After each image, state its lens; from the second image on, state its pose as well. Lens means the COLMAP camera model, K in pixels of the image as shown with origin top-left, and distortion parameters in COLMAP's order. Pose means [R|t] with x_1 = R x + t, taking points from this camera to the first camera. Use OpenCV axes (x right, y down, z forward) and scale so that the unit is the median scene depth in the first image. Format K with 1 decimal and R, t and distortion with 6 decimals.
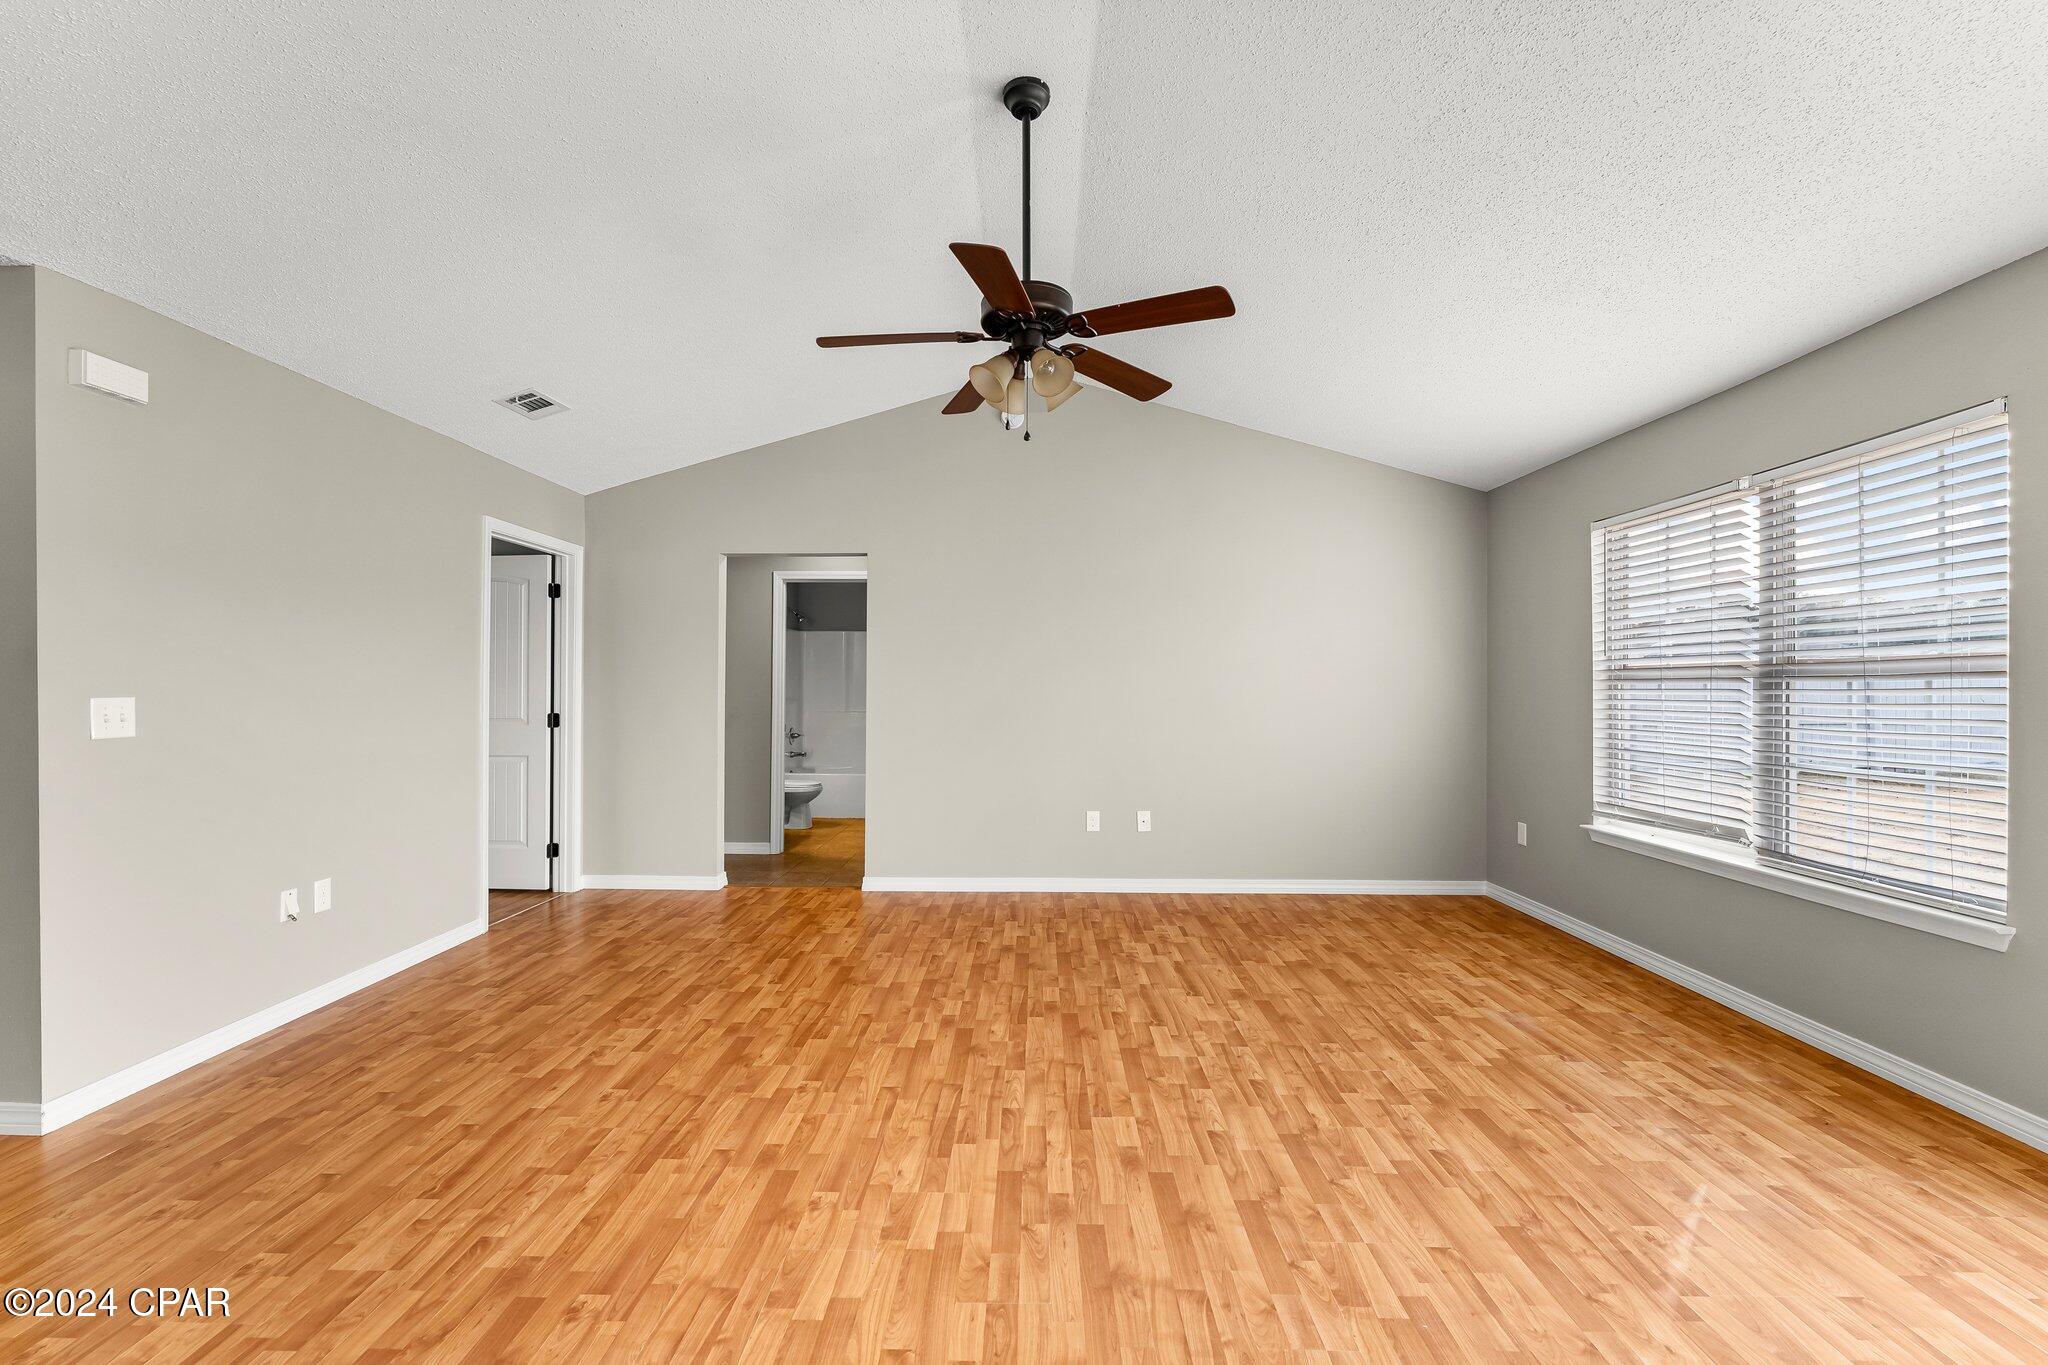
lens RADIAL K [[853.4, 0, 1010.6], [0, 853.4, 677.3], [0, 0, 1]] dist [0.004128, 0.000033]
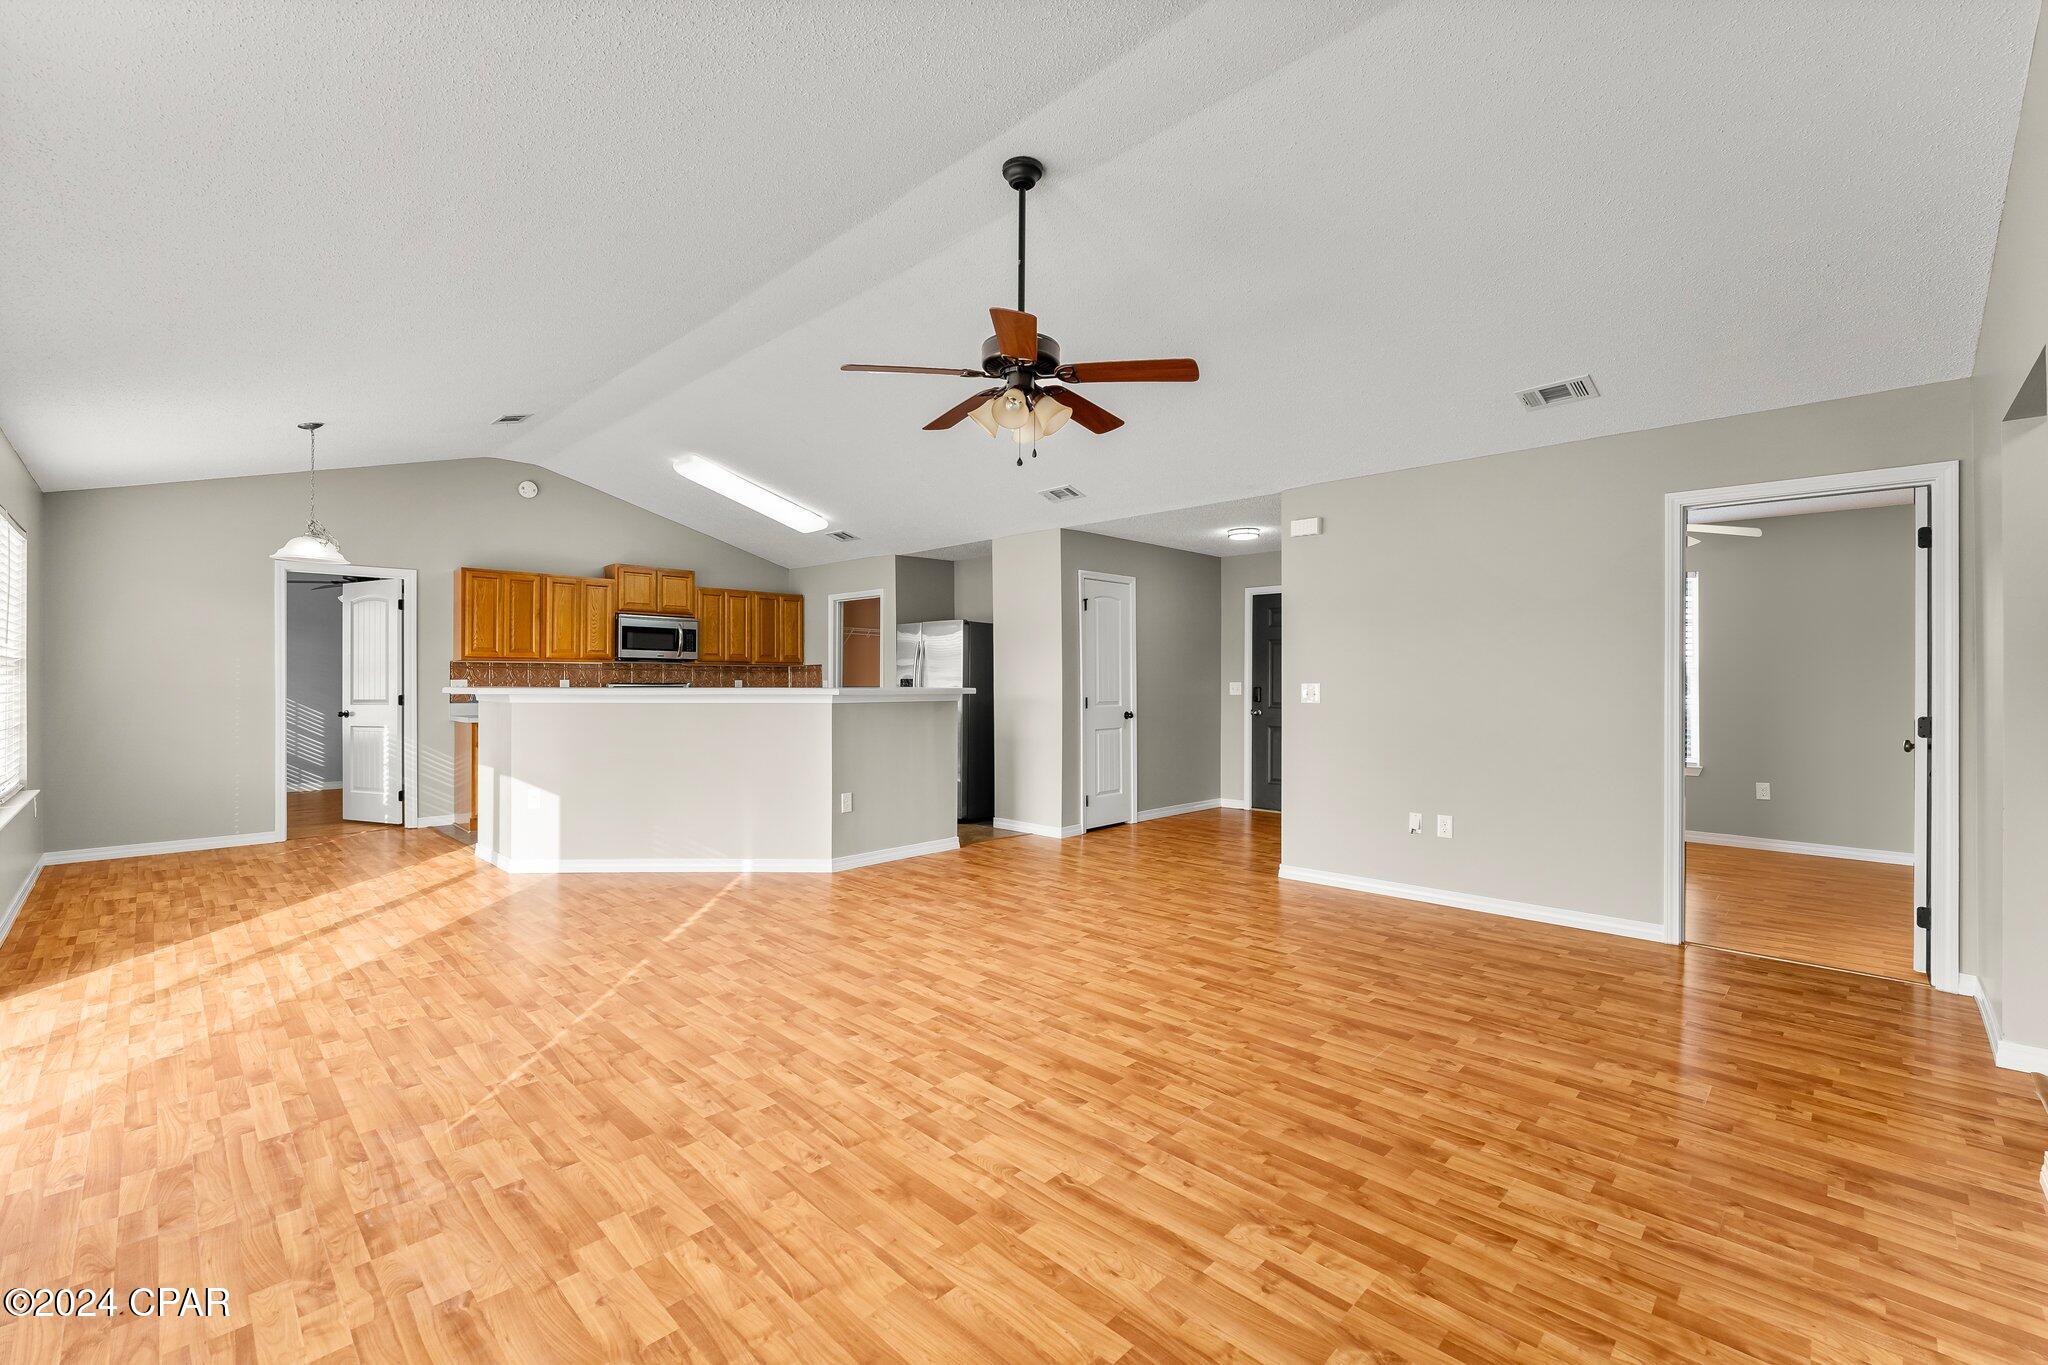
lens RADIAL K [[853.4, 0, 1016.4], [0, 853.4, 679.4], [0, 0, 1]] dist [0.004128, 0.000033]
pose [[-0.678937, -0.003052, -0.734190, 0.824438], [0.006194, 0.999932, -0.009885, 0.026864], [0.734171, -0.011259, -0.678872, 1.685373]]
